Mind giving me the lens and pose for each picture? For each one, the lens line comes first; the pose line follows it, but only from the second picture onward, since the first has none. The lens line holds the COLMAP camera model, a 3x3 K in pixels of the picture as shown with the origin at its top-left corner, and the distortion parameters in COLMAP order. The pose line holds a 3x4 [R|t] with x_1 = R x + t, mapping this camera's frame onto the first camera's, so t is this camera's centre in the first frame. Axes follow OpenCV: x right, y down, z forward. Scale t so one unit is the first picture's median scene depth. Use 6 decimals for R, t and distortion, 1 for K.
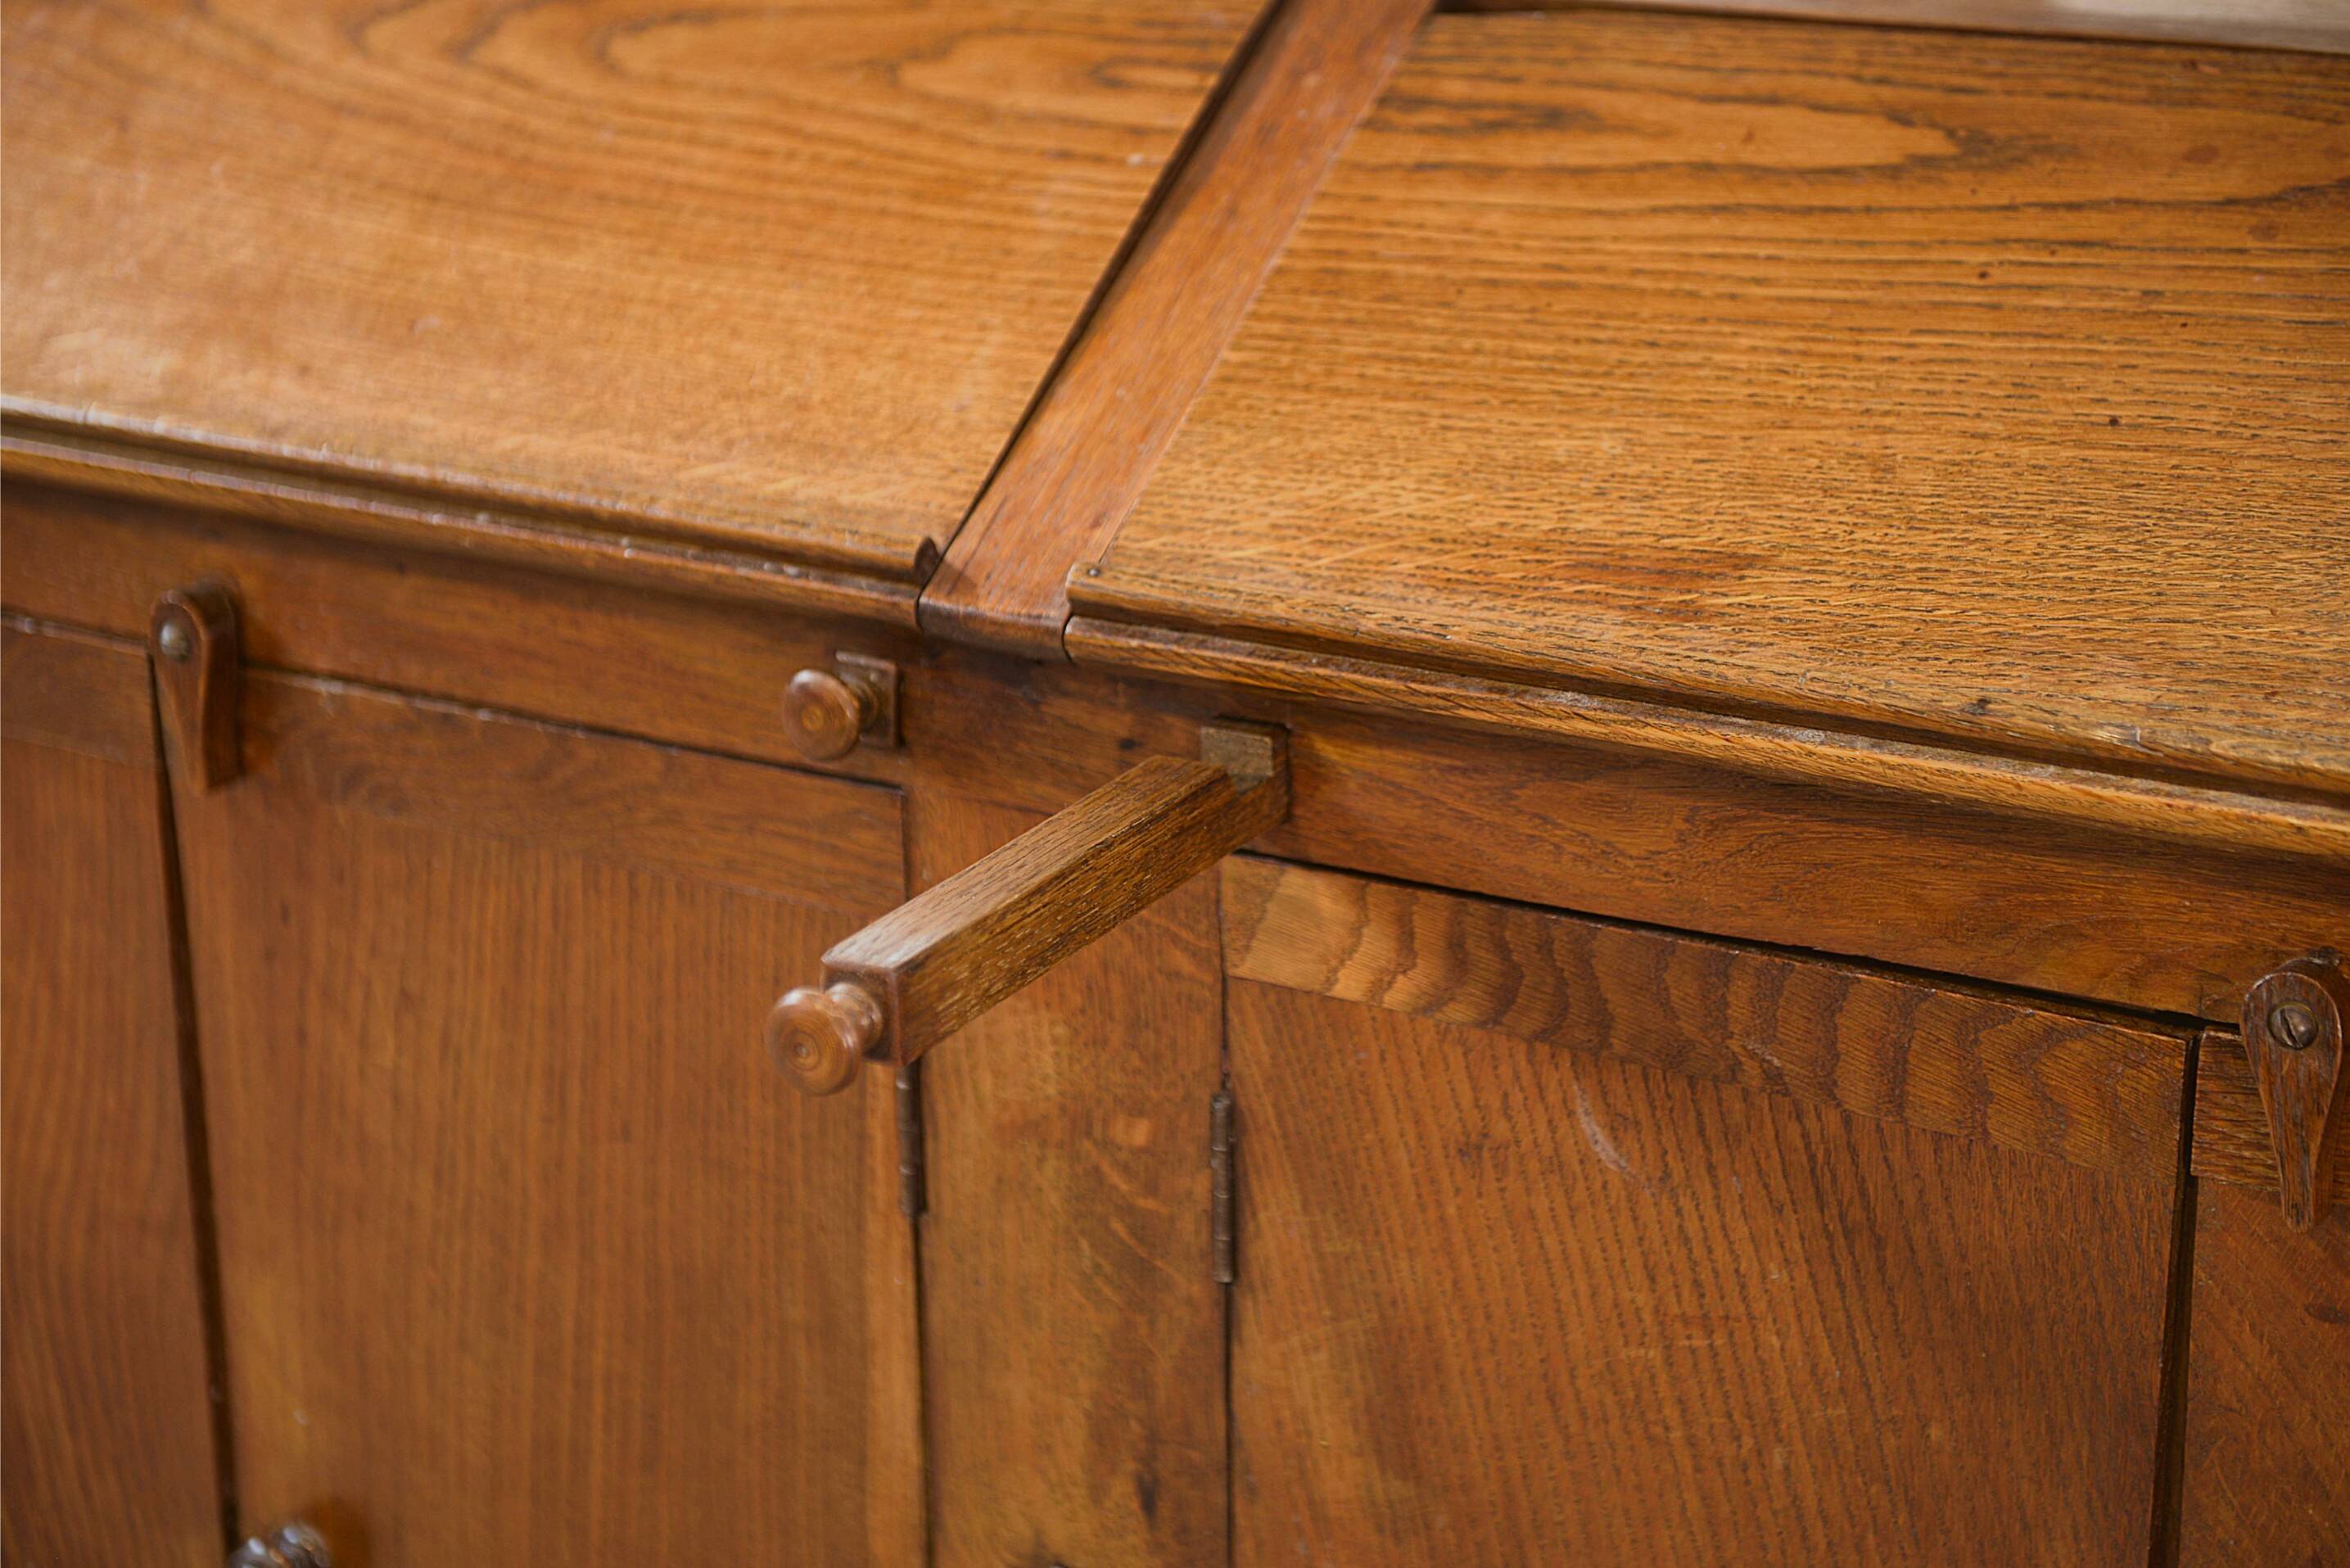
lens RADIAL K [[4502.1, 0, 1187.2], [0, 4502.1, 765.5], [0, 0, 1]] dist [0.131112, -0.347056]
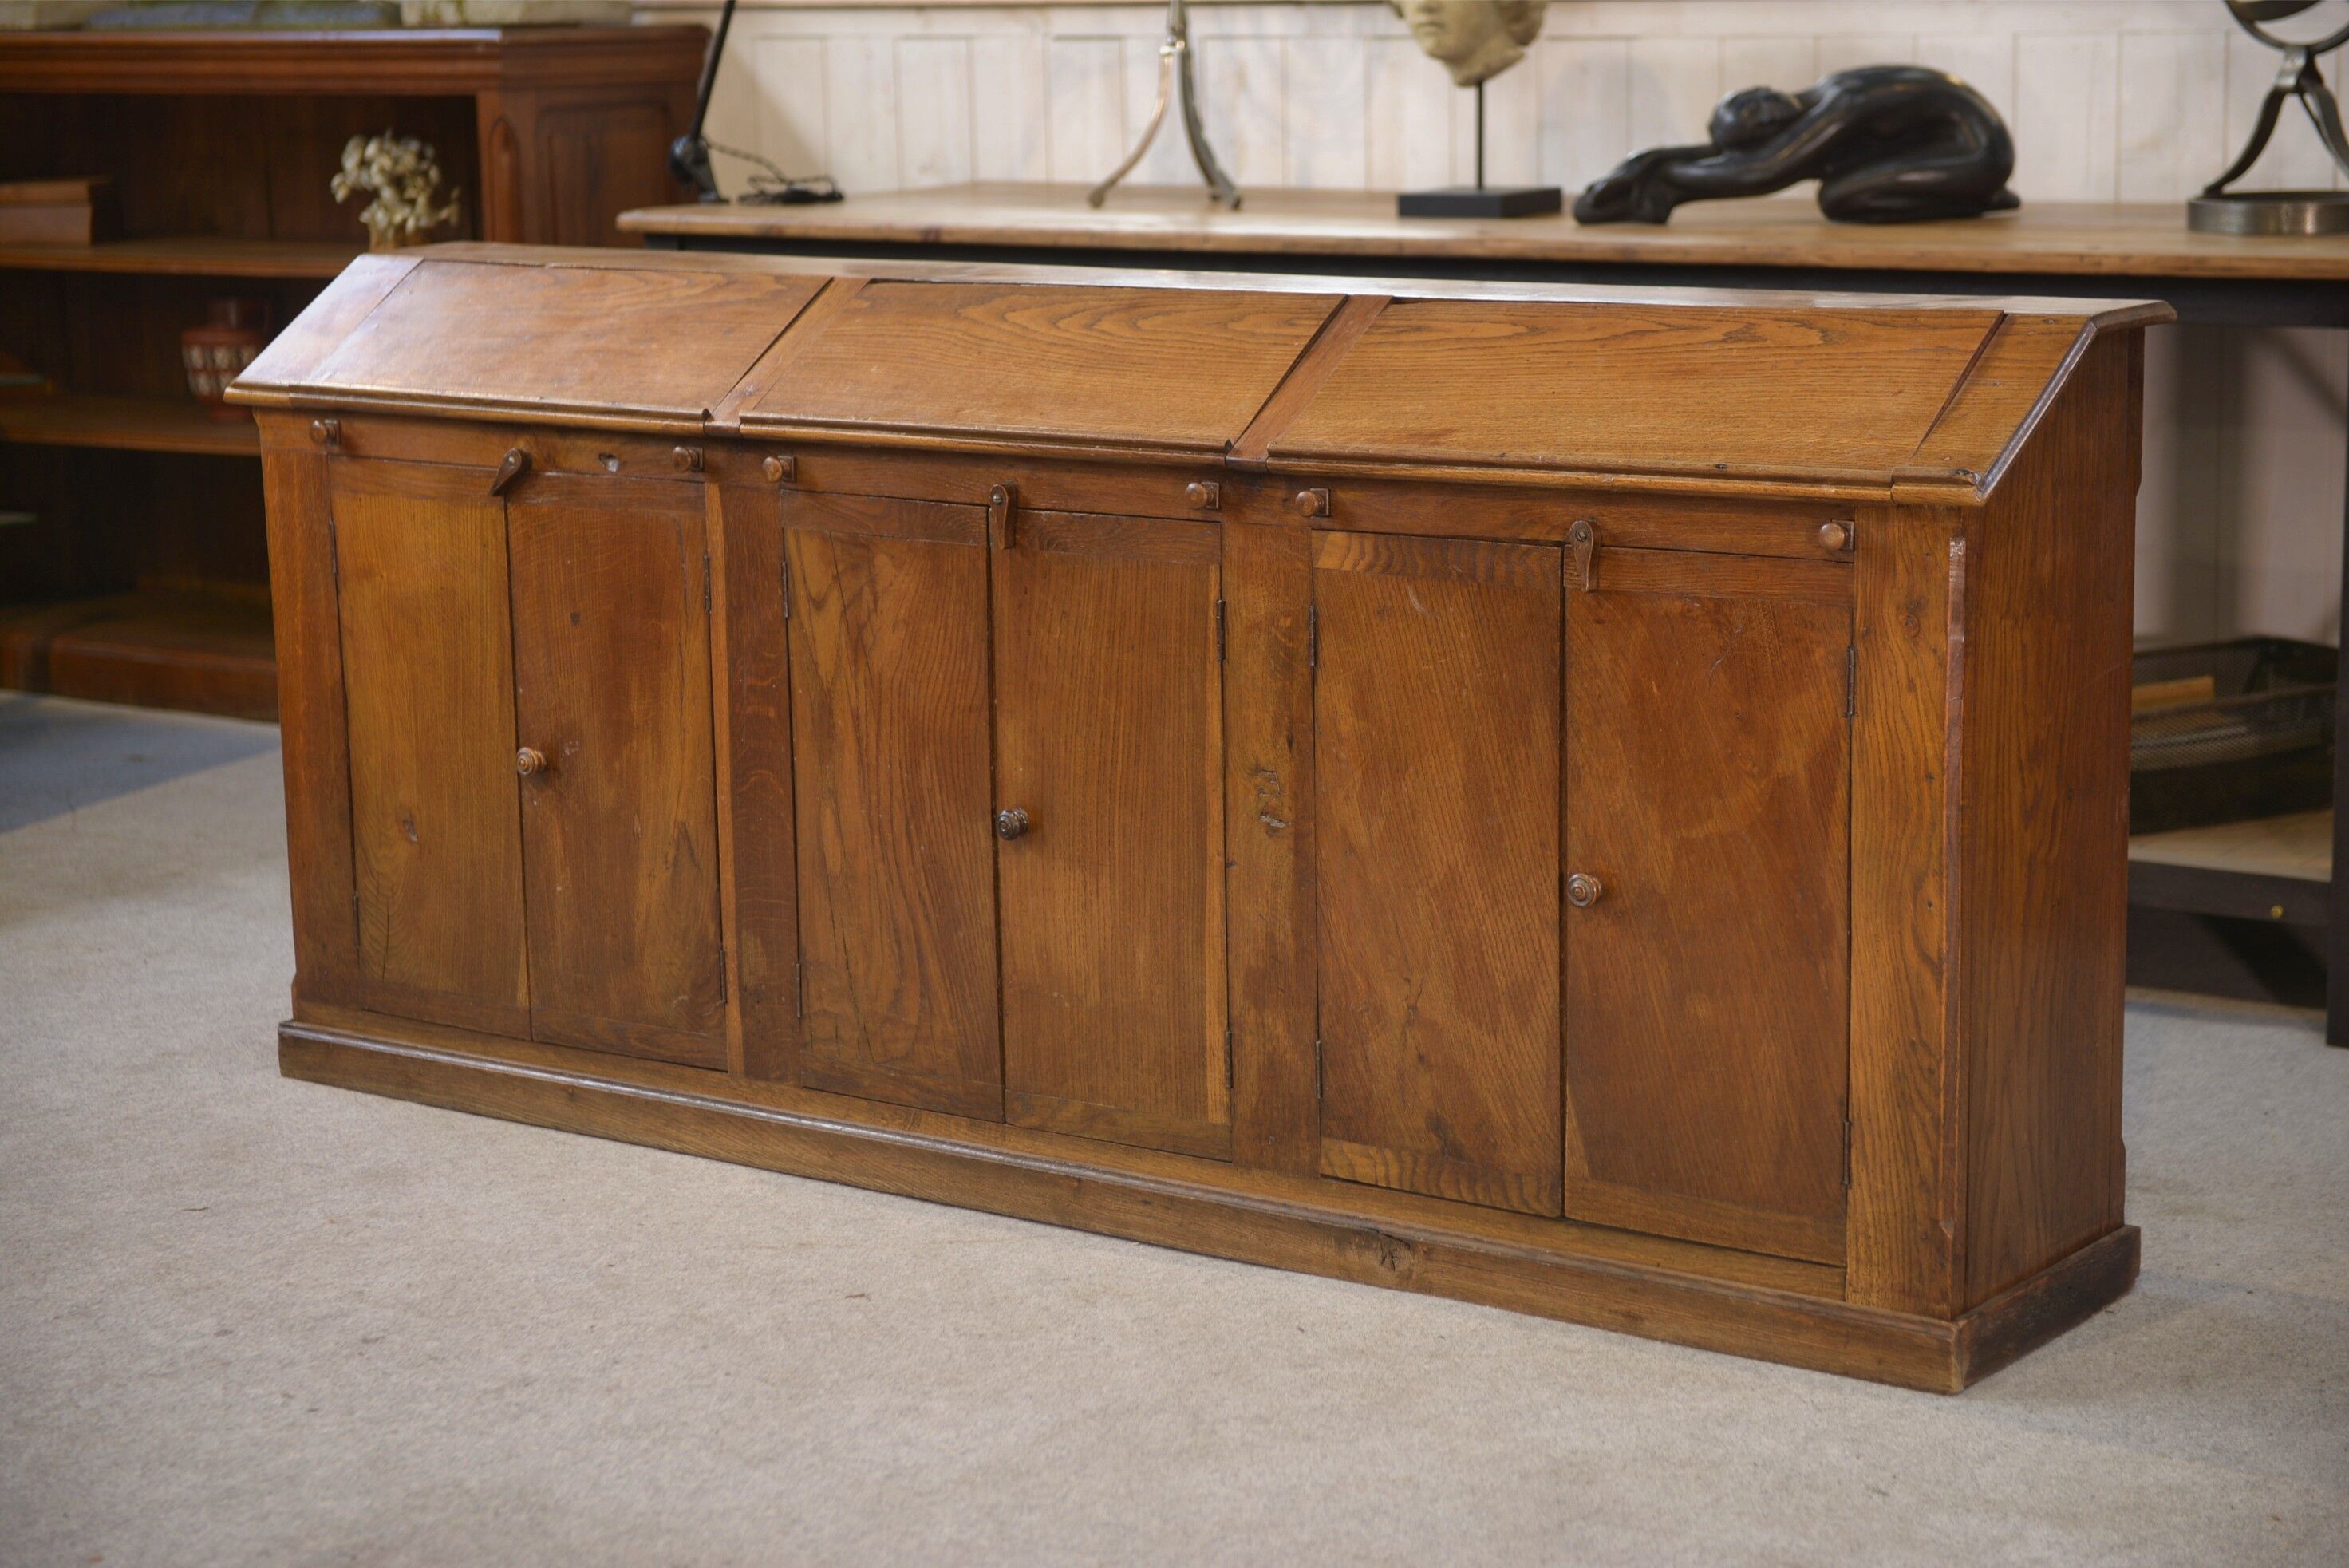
lens RADIAL K [[4219.5, 0, 1197.1], [0, 4219.5, 783.5], [0, 0, 1]] dist [0.112888, -0.267045]
pose [[0.995905, 0.014383, -0.089251, 0.210698], [-0.027771, 0.988200, -0.150630, 0.697564], [0.086032, 0.152492, 0.984553, -2.144664]]
